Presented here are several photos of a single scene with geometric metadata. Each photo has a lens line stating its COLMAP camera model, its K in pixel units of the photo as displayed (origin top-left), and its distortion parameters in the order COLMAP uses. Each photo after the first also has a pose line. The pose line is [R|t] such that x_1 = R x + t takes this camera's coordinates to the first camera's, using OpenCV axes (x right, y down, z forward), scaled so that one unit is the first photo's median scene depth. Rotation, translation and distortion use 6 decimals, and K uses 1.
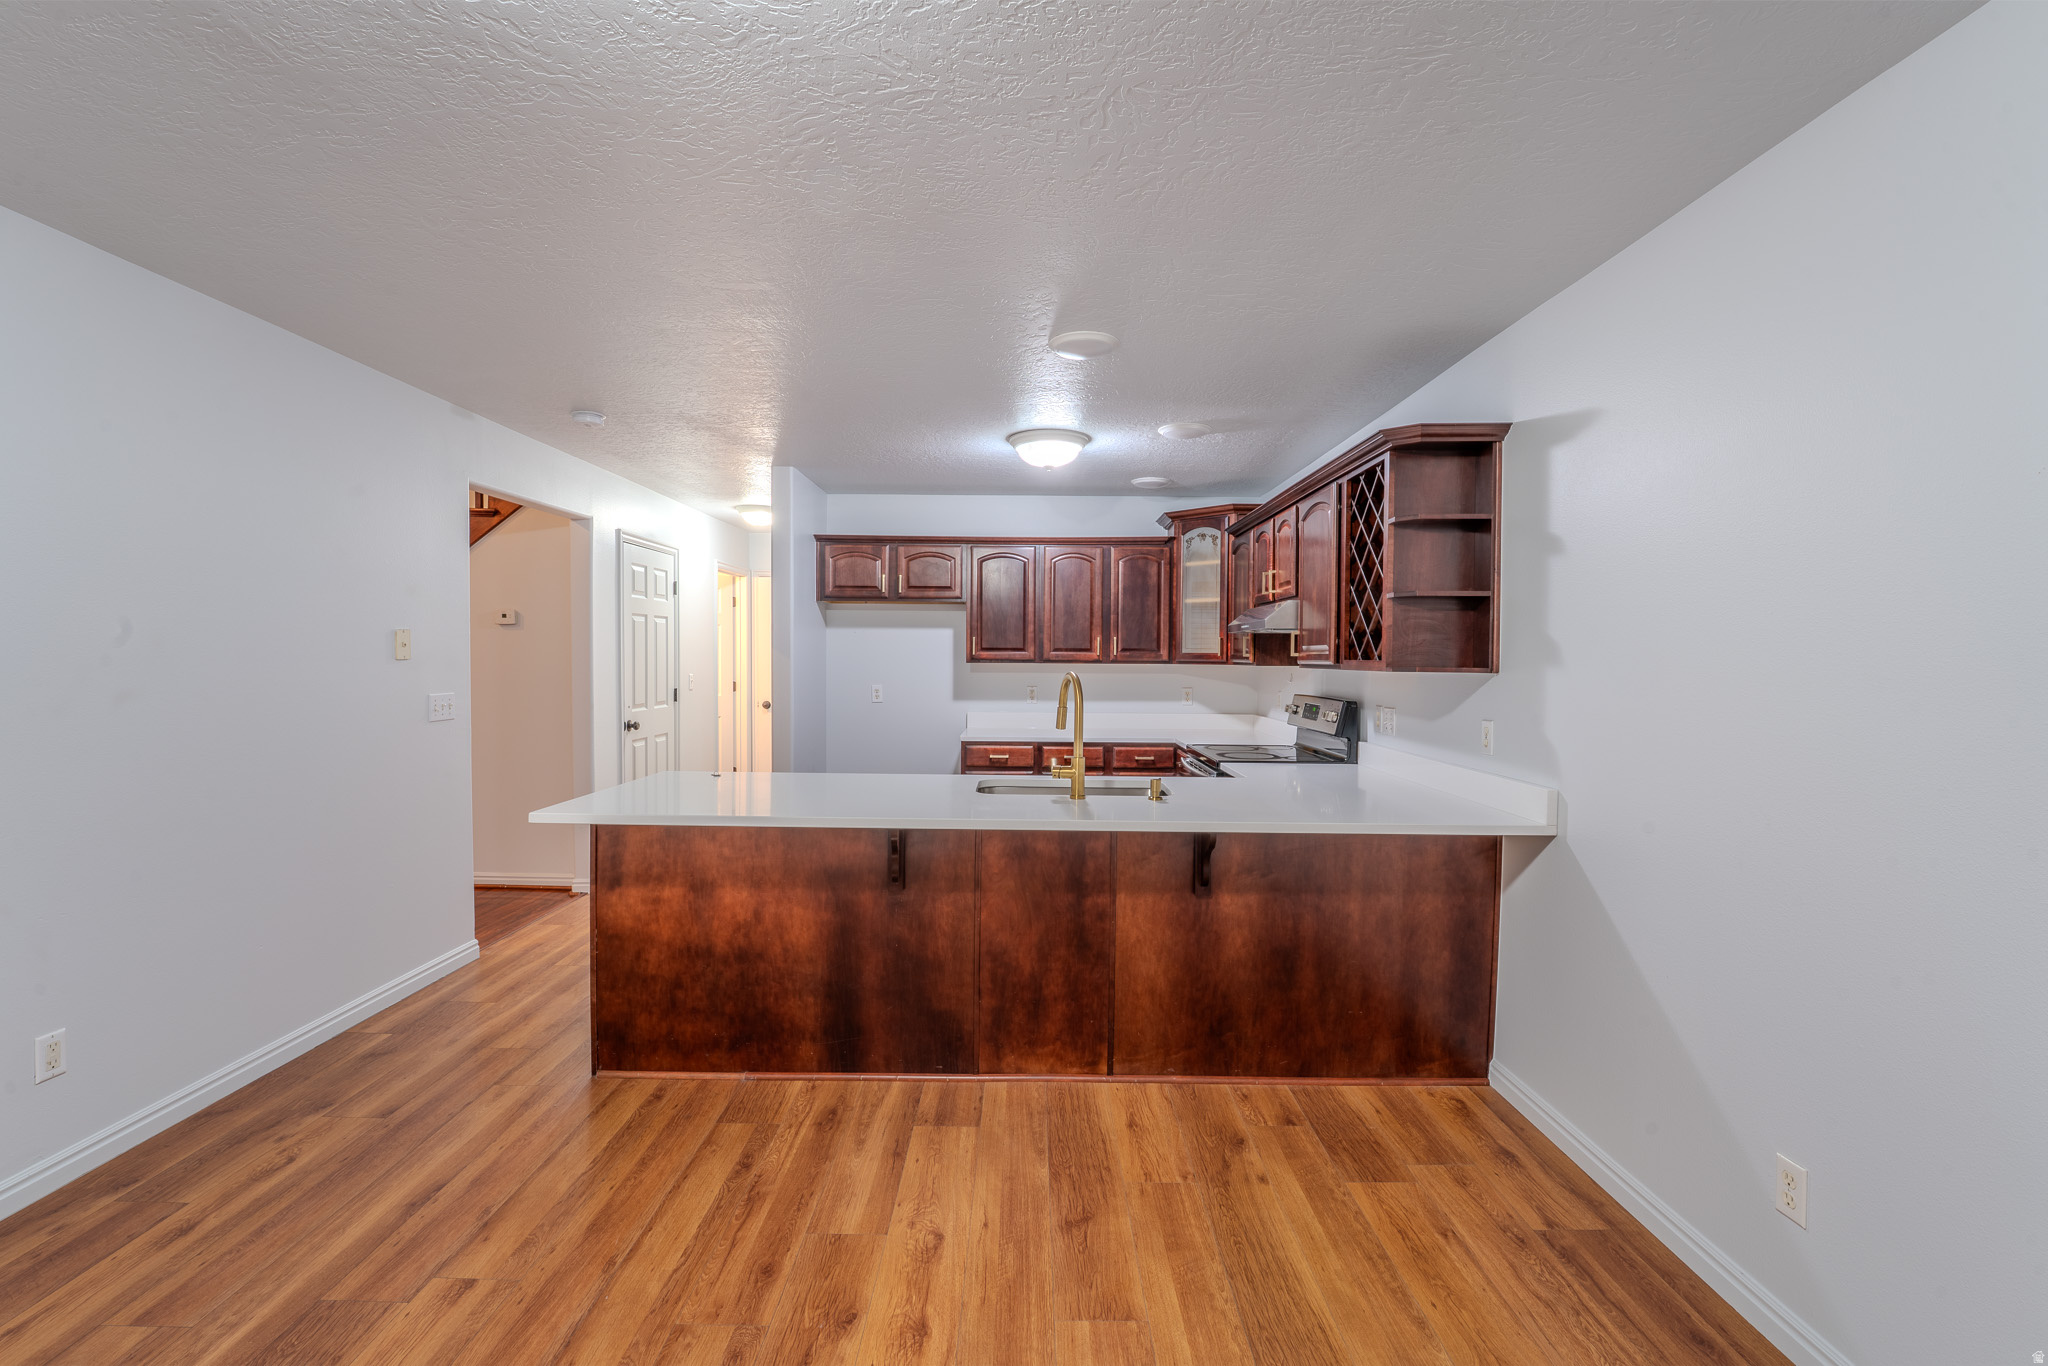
lens RADIAL K [[878.4, 0, 1027.1], [0, 878.4, 683.2], [0, 0, 1]] dist [-0.023664, 0.003713]
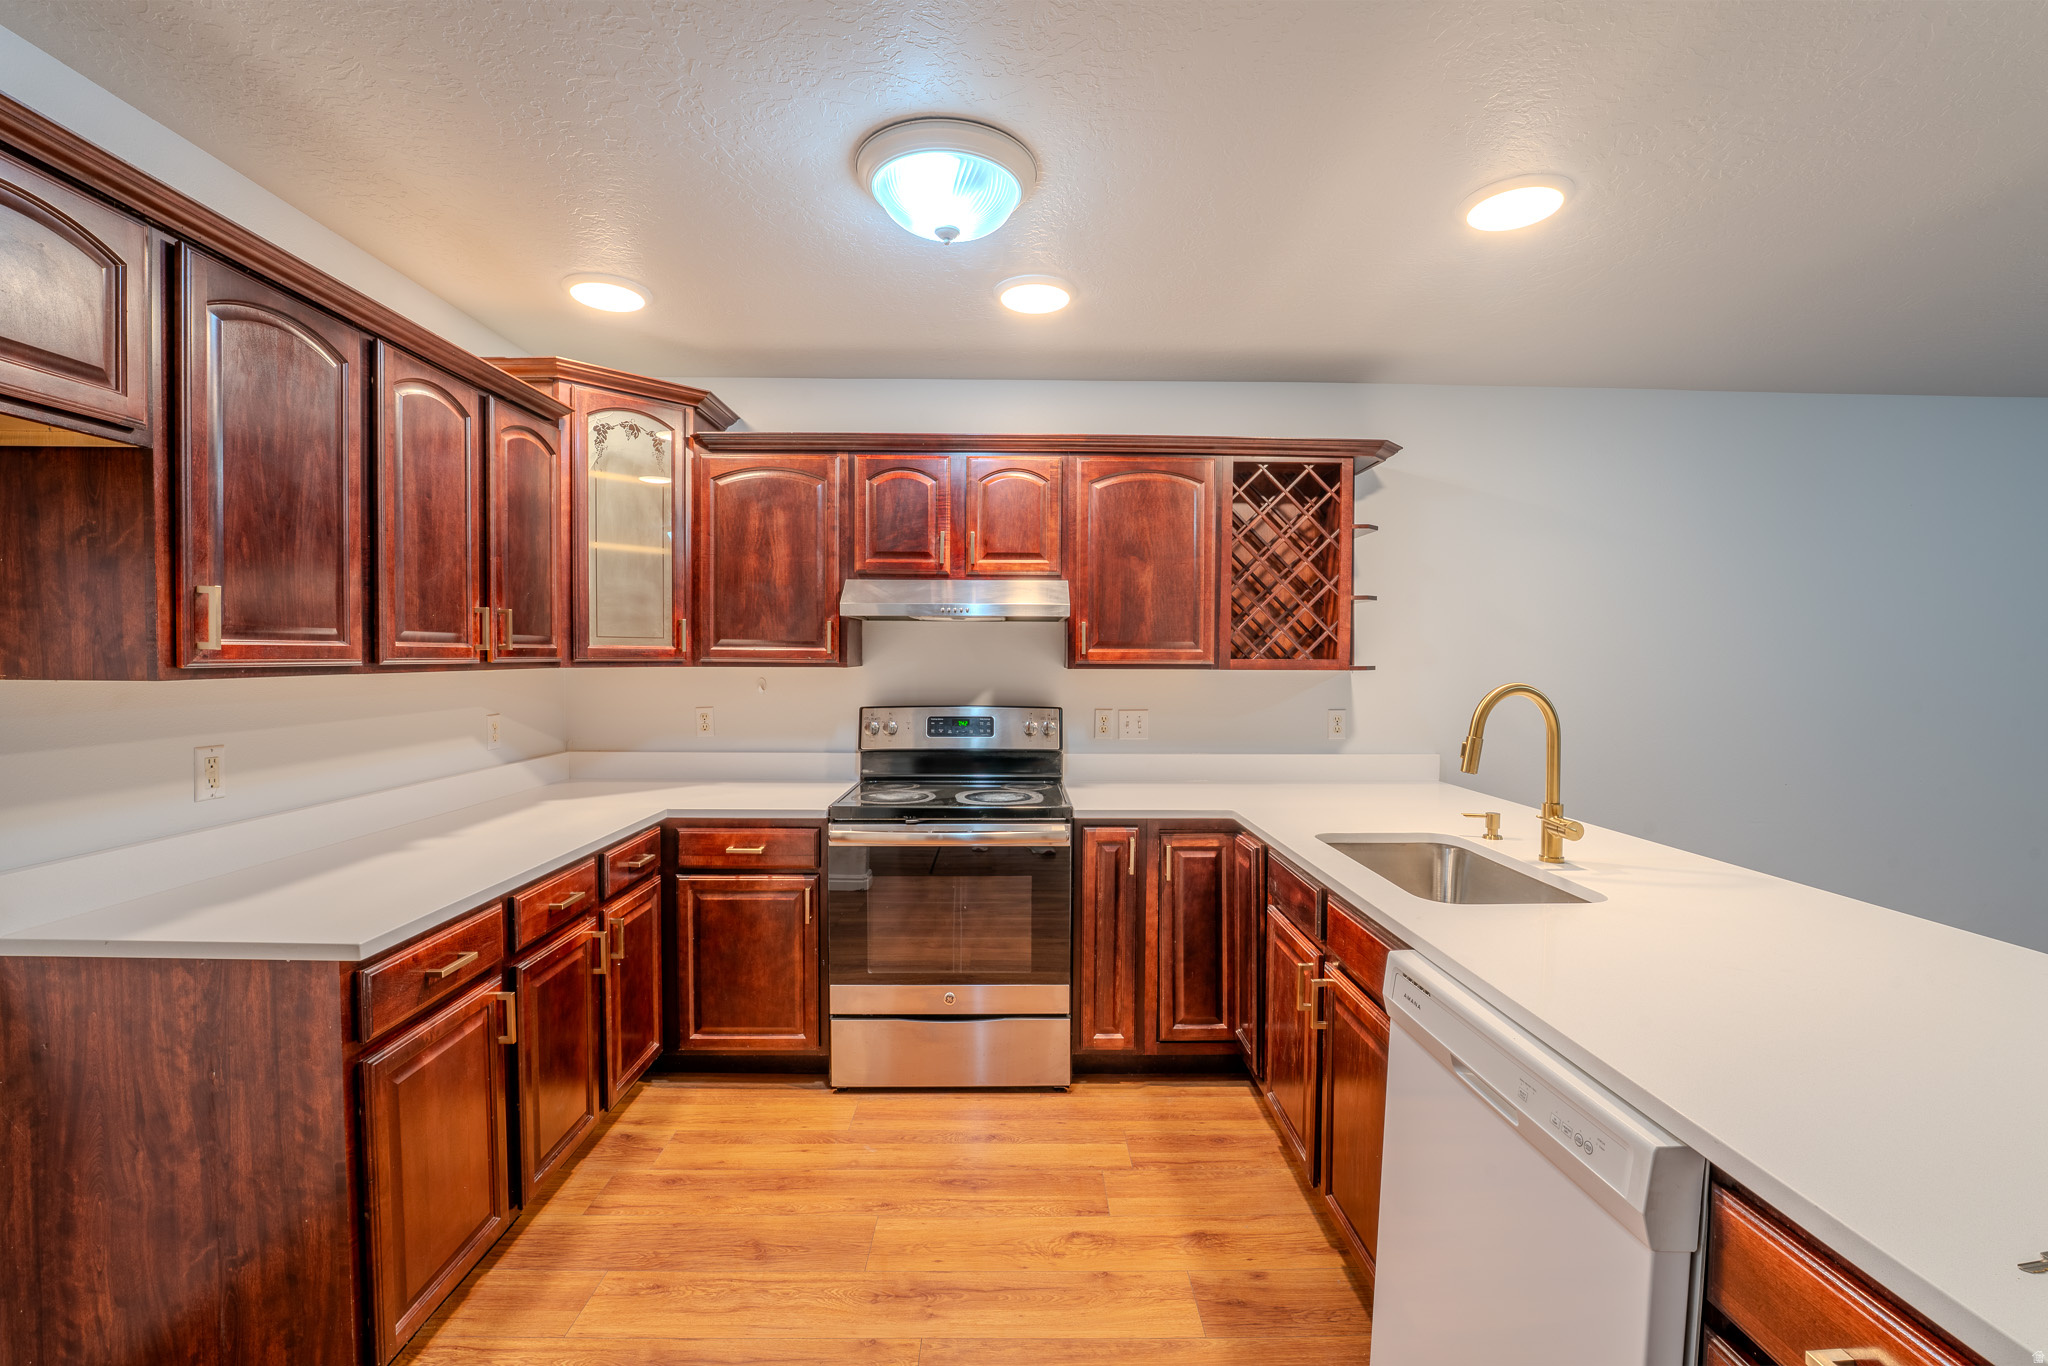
lens RADIAL K [[878.4, 0, 1017.9], [0, 878.4, 682.2], [0, 0, 1]] dist [-0.023664, 0.003713]
pose [[-0.007610, -0.031418, 0.999477, -0.652086], [0.025541, 0.999174, 0.031603, -0.045082], [-0.999645, 0.025768, -0.006801, 1.471218]]
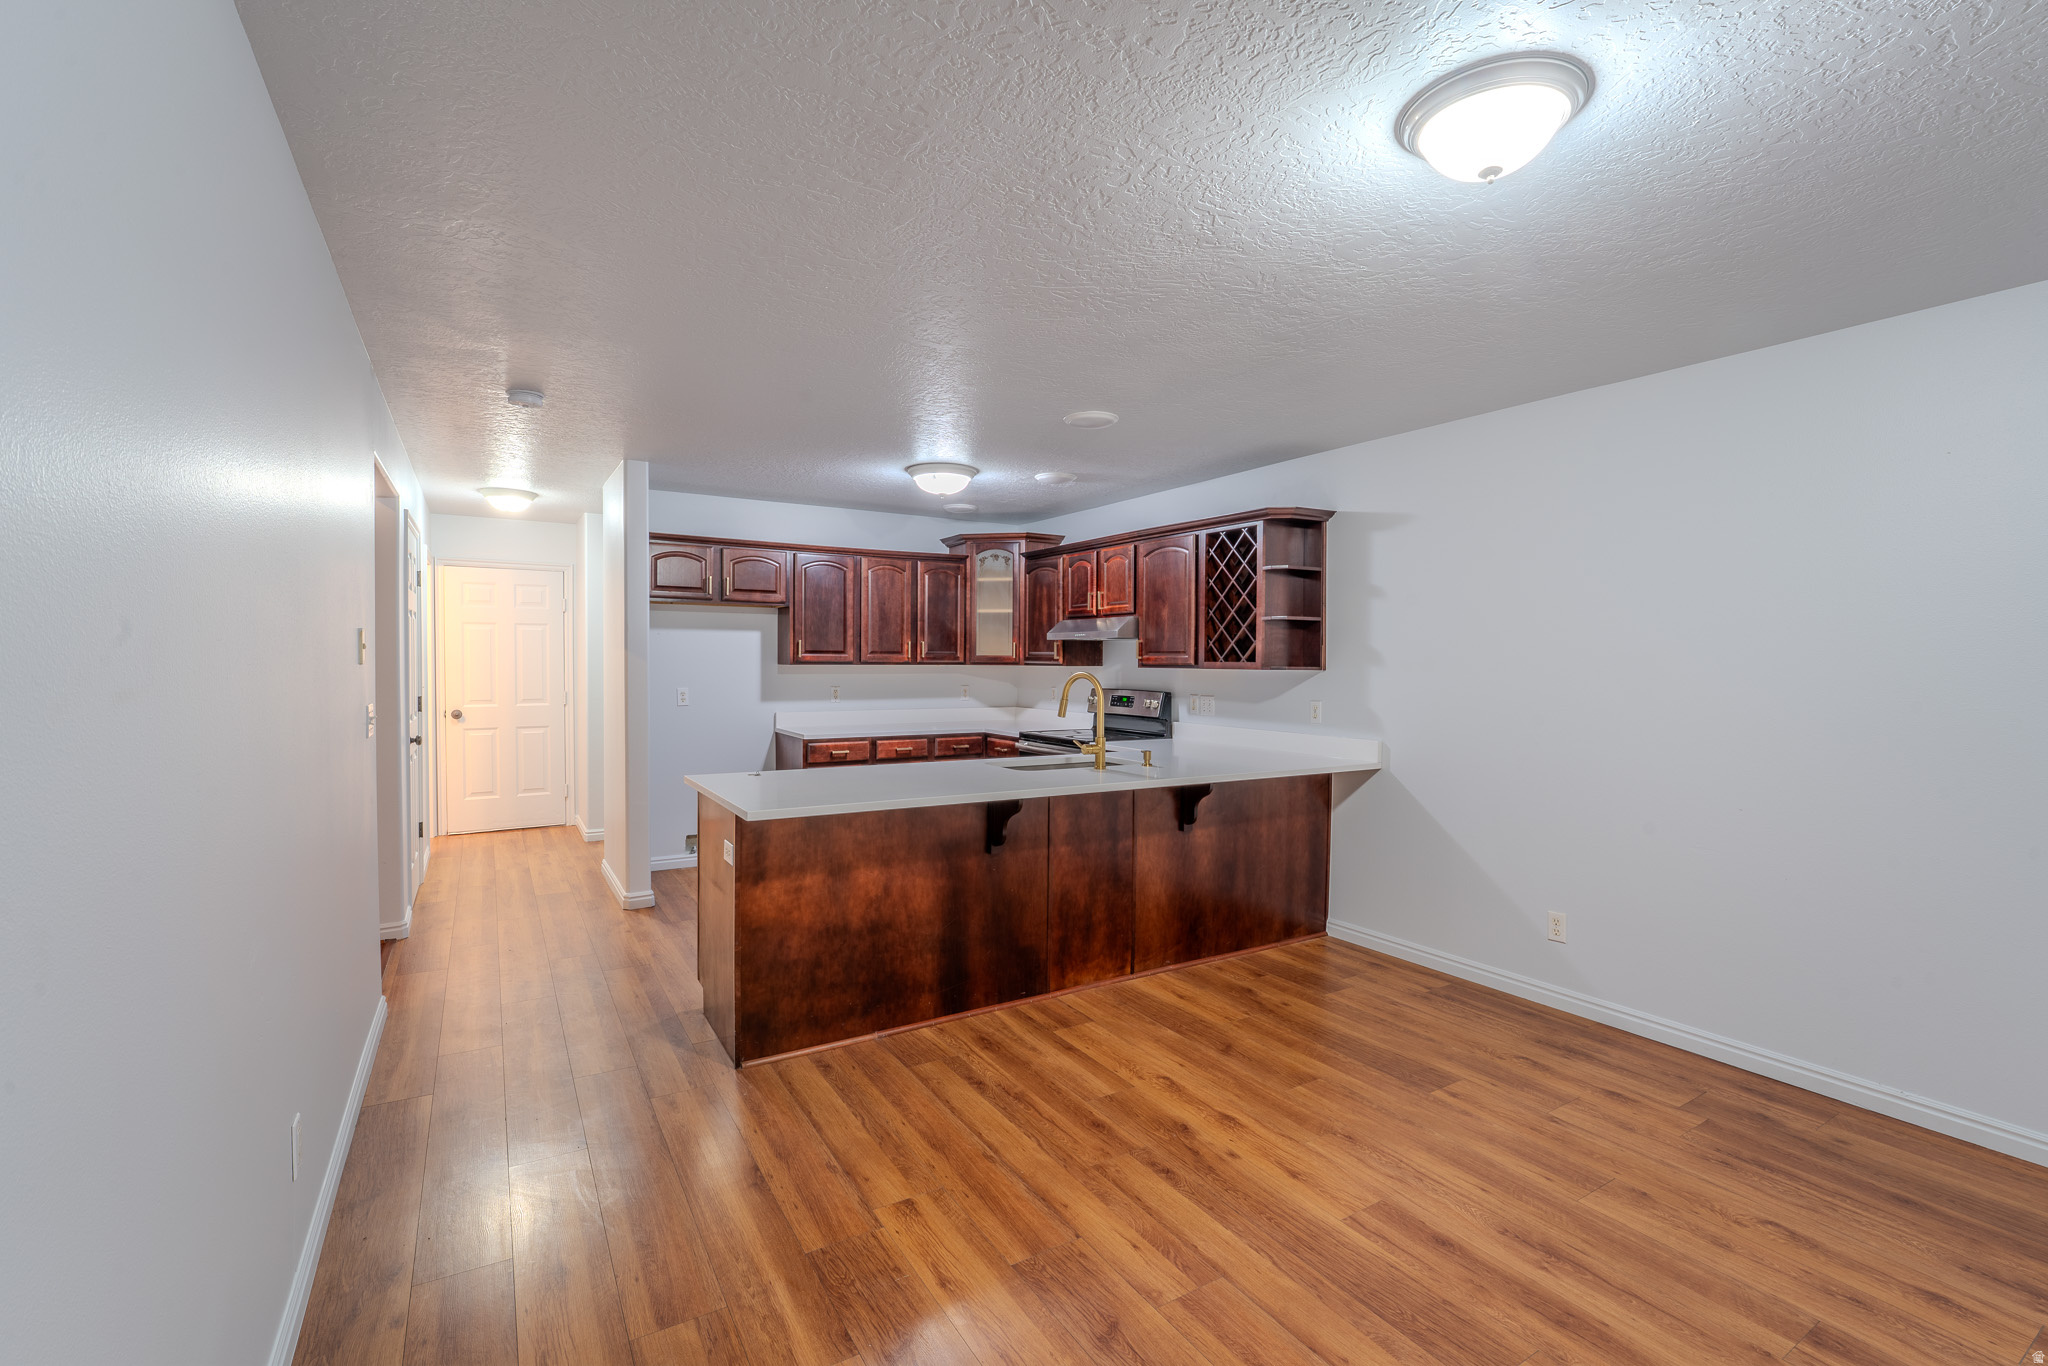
lens RADIAL K [[878.4, 0, 1012.1], [0, 878.4, 680.0], [0, 0, 1]] dist [-0.023664, 0.003713]
pose [[0.859287, -0.014193, 0.511297, -0.743975], [0.015509, 0.999878, 0.001692, -0.005488], [-0.511258, 0.006476, 0.859403, -0.058290]]
